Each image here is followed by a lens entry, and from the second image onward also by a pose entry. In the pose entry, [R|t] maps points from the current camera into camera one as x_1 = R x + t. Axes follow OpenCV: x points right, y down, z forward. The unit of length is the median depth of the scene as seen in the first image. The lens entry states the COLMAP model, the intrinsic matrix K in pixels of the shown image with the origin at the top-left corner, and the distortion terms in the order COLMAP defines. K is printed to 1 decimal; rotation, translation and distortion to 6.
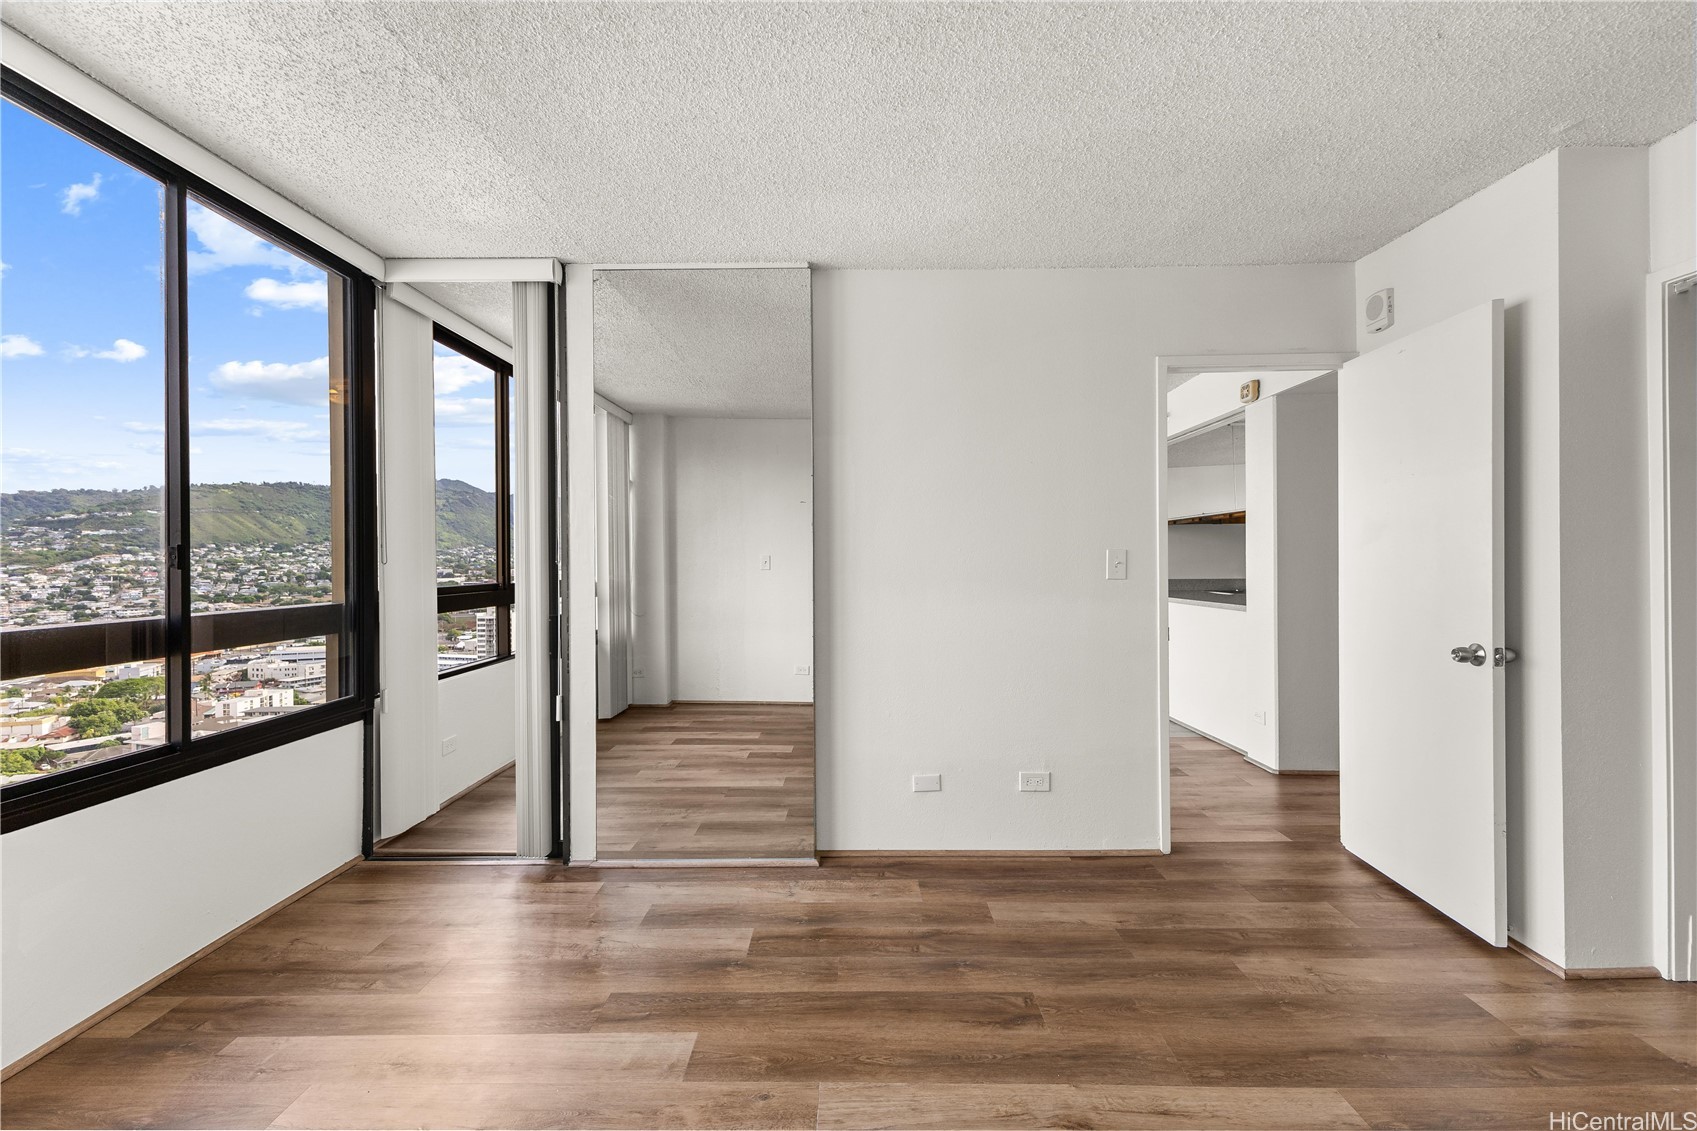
lens RADIAL K [[728.0, 0, 844.6], [0, 728.0, 566.1], [0, 0, 1]] dist [0.008741, -0.002740]
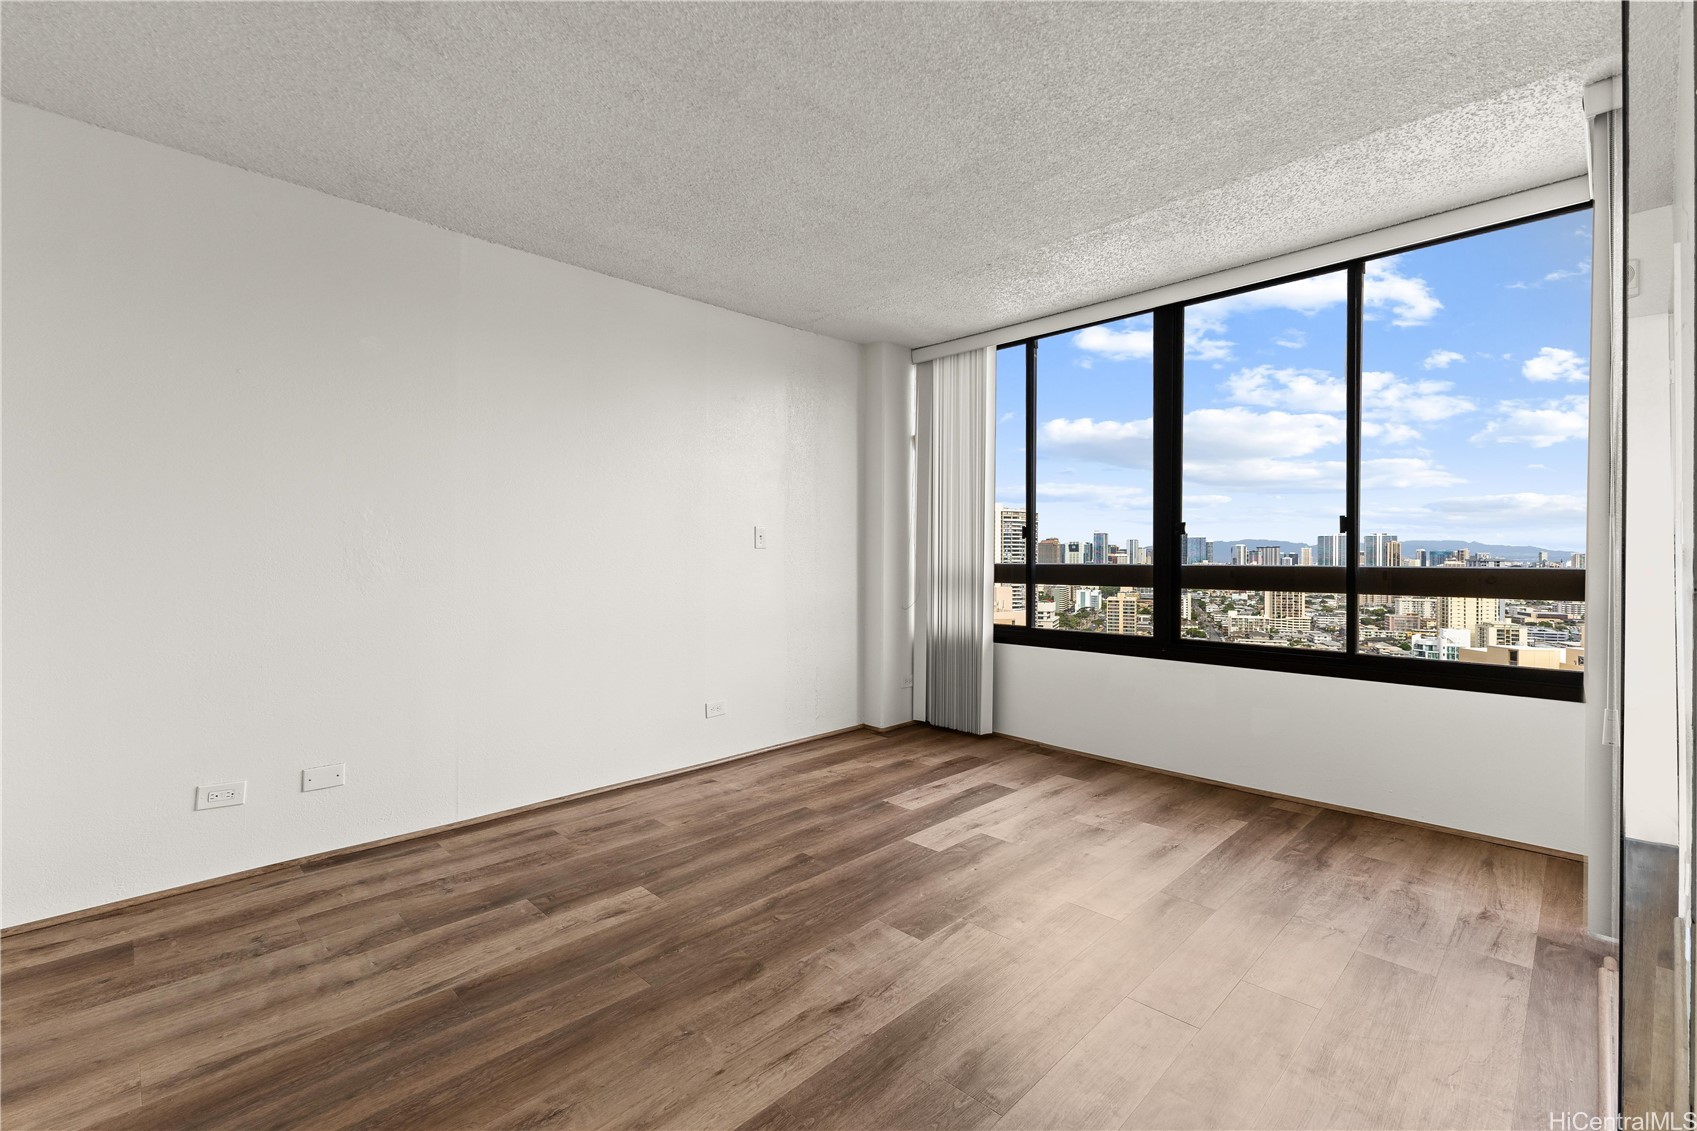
lens RADIAL K [[728.0, 0, 849.0], [0, 728.0, 557.3], [0, 0, 1]] dist [0.008741, -0.002740]
pose [[-0.695578, 0.006896, -0.718417, 0.883307], [-0.003486, 0.999910, 0.012973, 0.042477], [0.718442, 0.011529, -0.695491, 1.413896]]
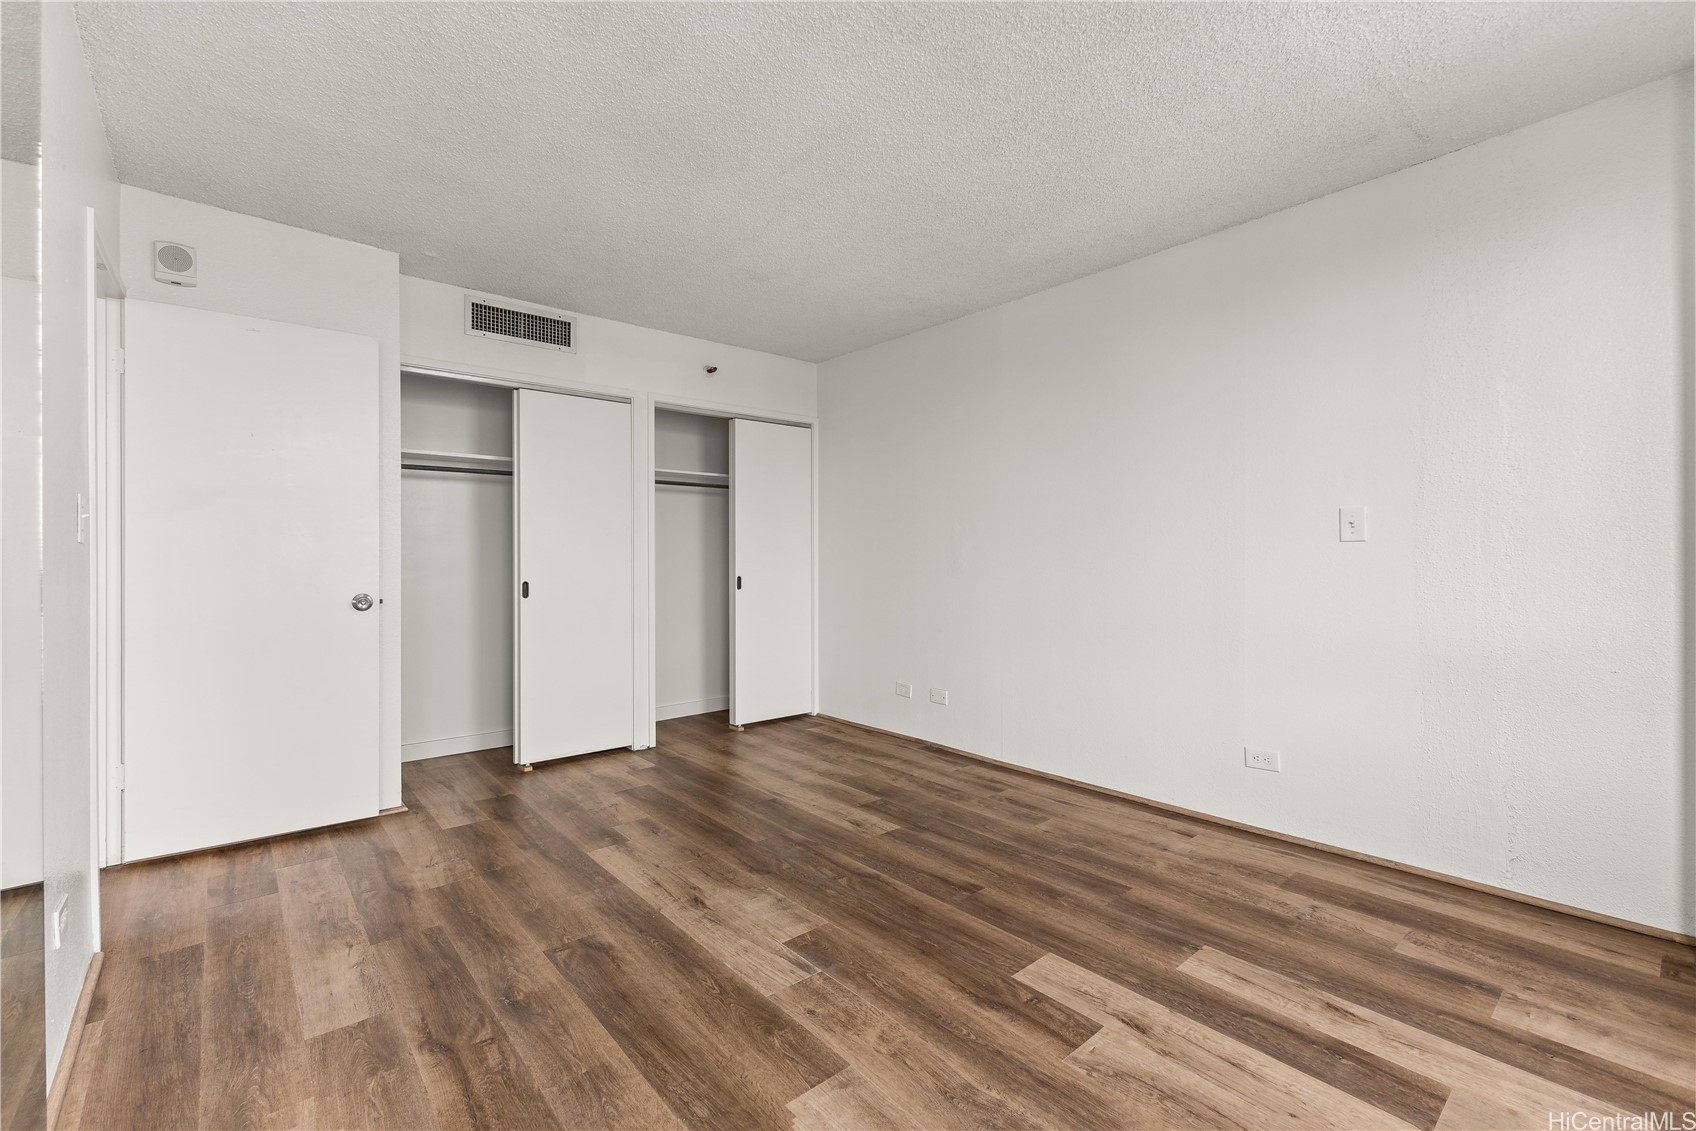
lens RADIAL K [[727.6, 0, 850.4], [0, 727.6, 557.1], [0, 0, 1]] dist [0.008741, -0.002740]
pose [[-0.667094, 0.008206, 0.744928, -0.783650], [0.015624, 0.999874, 0.002976, 0.054968], [-0.744810, 0.013624, -0.667138, 1.379631]]
